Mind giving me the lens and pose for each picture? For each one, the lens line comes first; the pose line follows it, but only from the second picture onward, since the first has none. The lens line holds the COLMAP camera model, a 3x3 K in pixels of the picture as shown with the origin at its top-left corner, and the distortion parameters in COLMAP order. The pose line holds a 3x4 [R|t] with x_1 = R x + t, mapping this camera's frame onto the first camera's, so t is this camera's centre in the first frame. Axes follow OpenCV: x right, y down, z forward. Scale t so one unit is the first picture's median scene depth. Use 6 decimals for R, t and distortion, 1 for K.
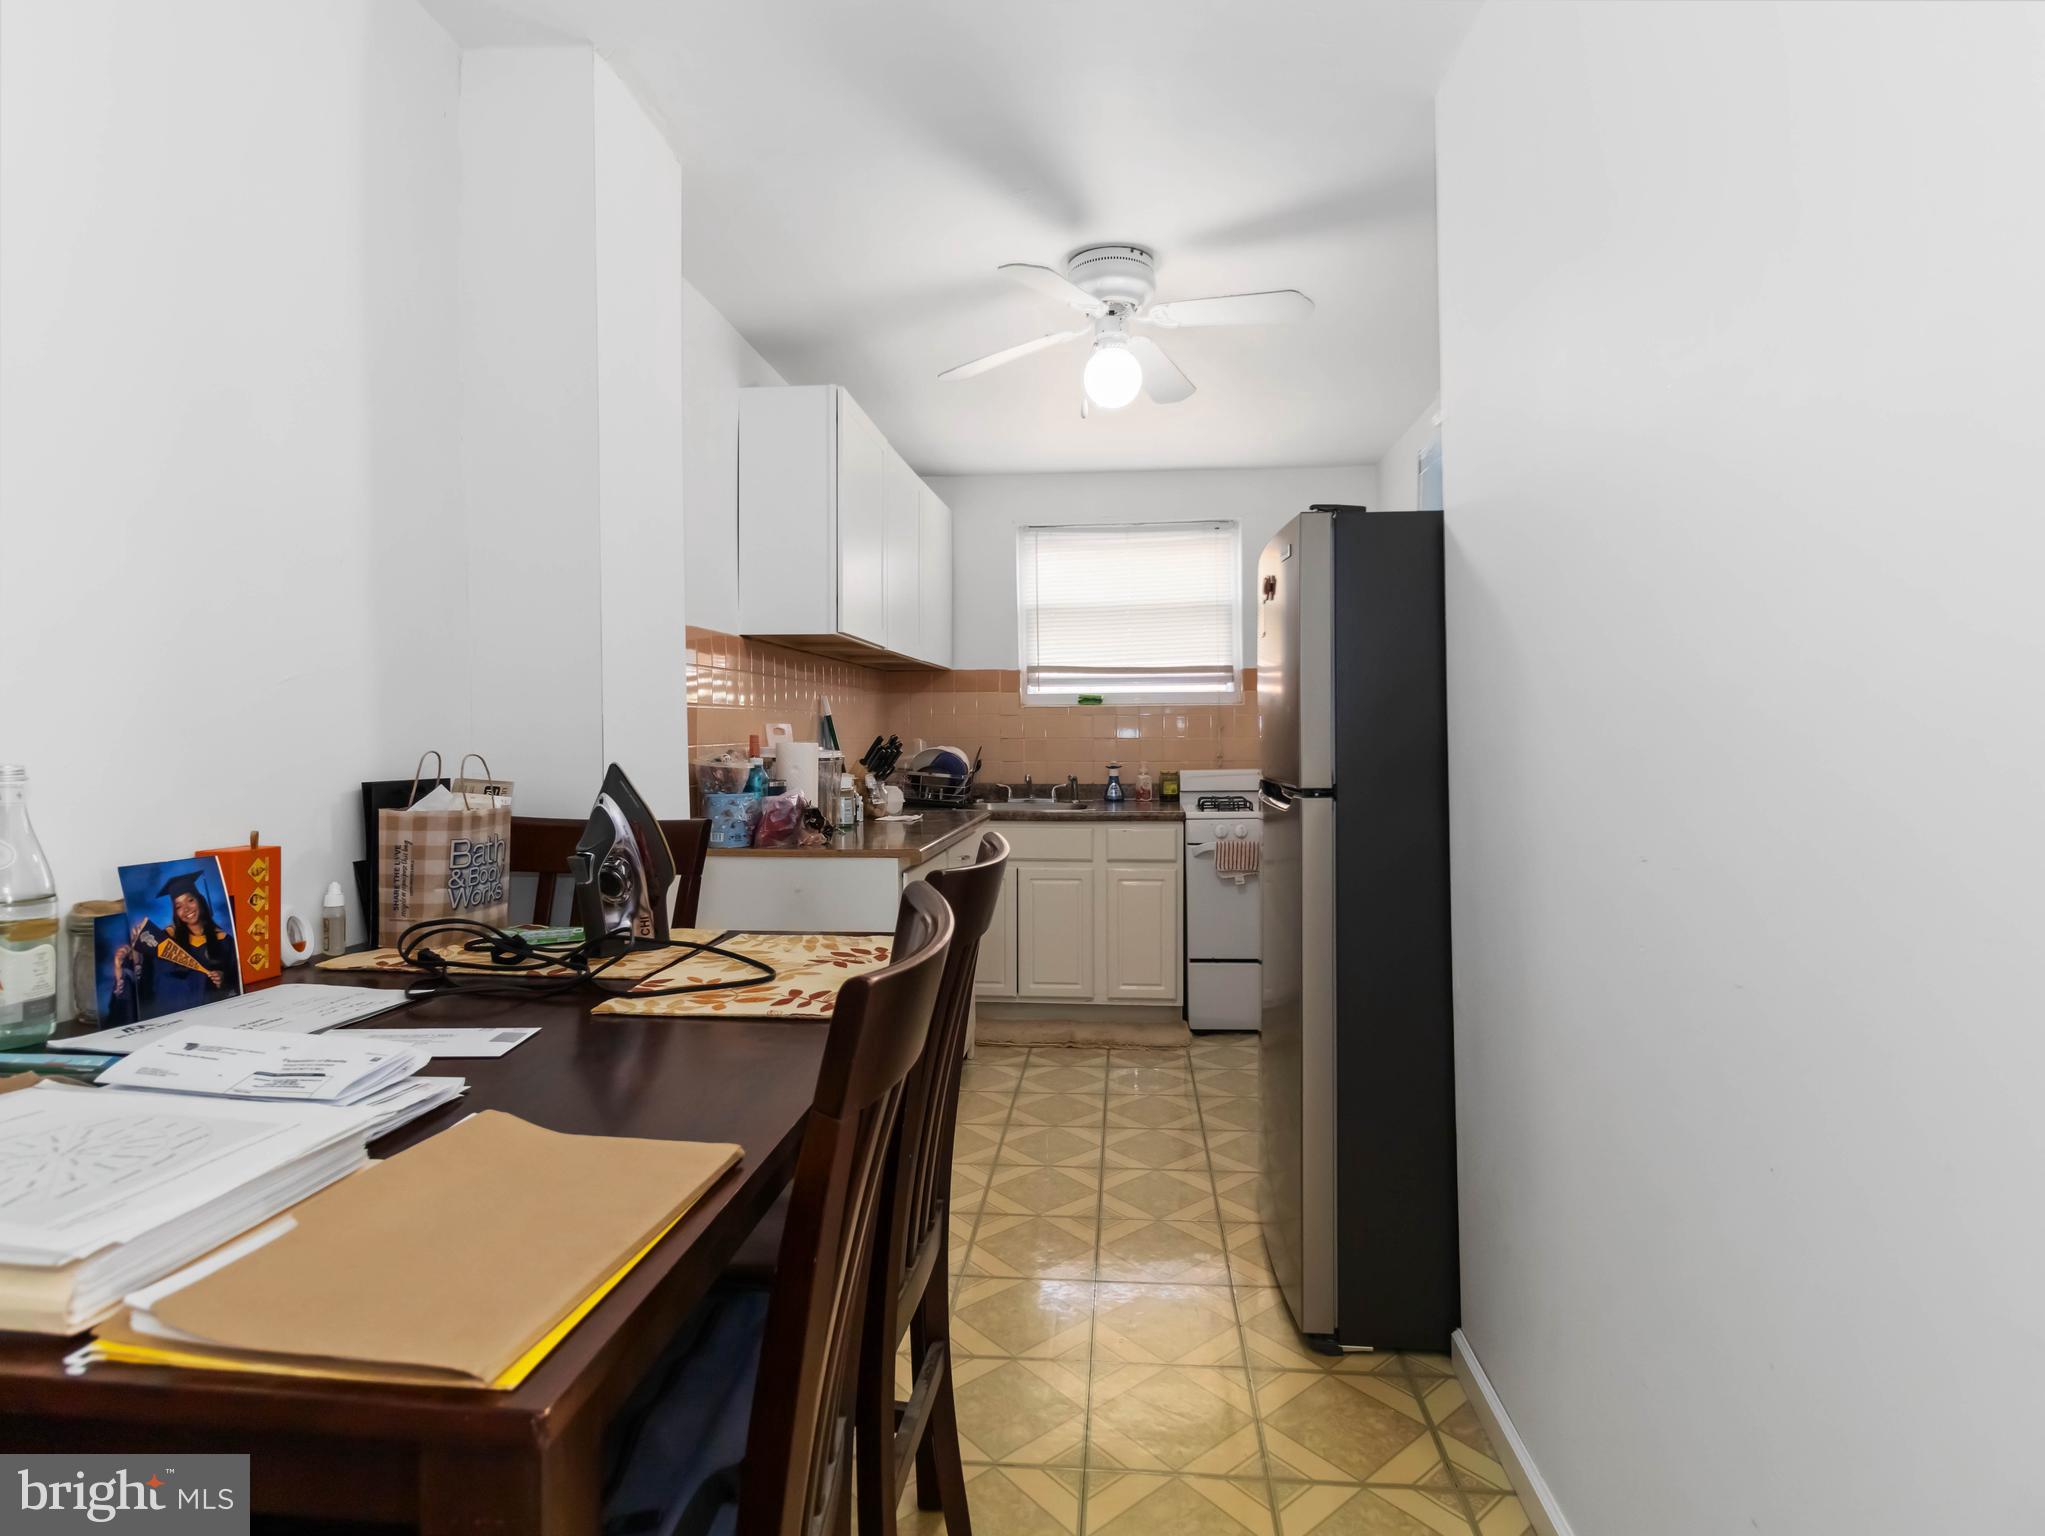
lens RADIAL K [[1060.8, 0, 1023.4], [0, 1060.8, 758.9], [0, 0, 1]] dist [-0.003007, -0.001486]
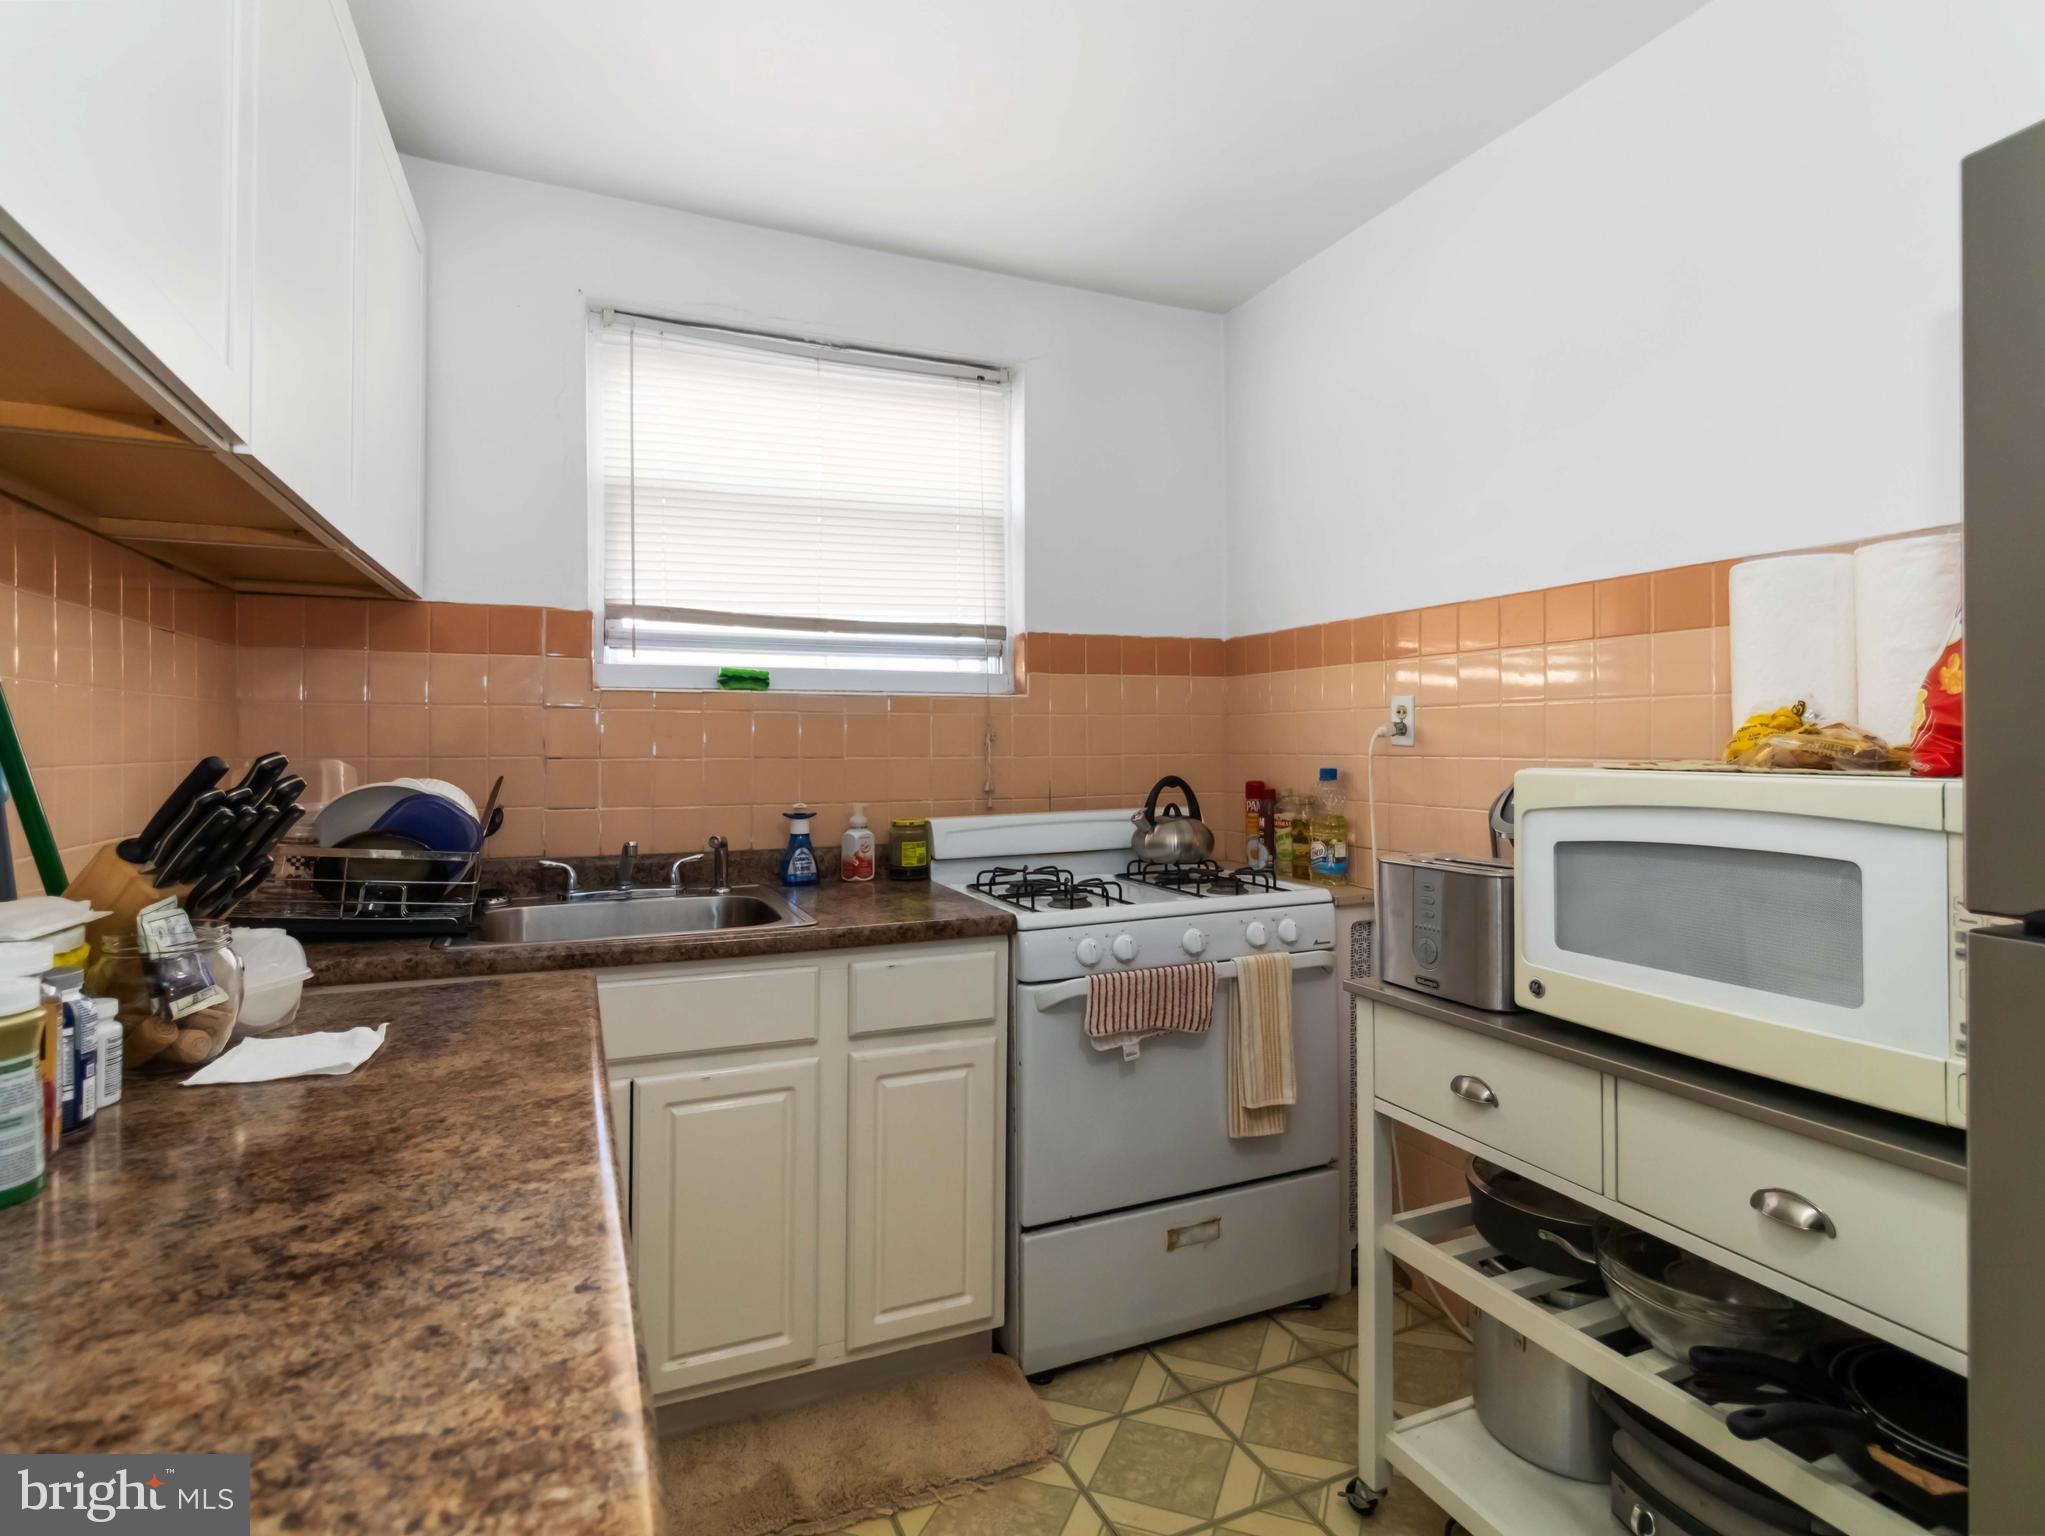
lens RADIAL K [[1060.8, 0, 1026.8], [0, 1060.8, 731.5], [0, 0, 1]] dist [-0.003007, -0.001486]
pose [[0.868838, 0.010540, 0.494984, -0.069834], [0.006834, 0.999423, -0.033275, -0.014707], [-0.495049, 0.032293, 0.868265, 0.526013]]
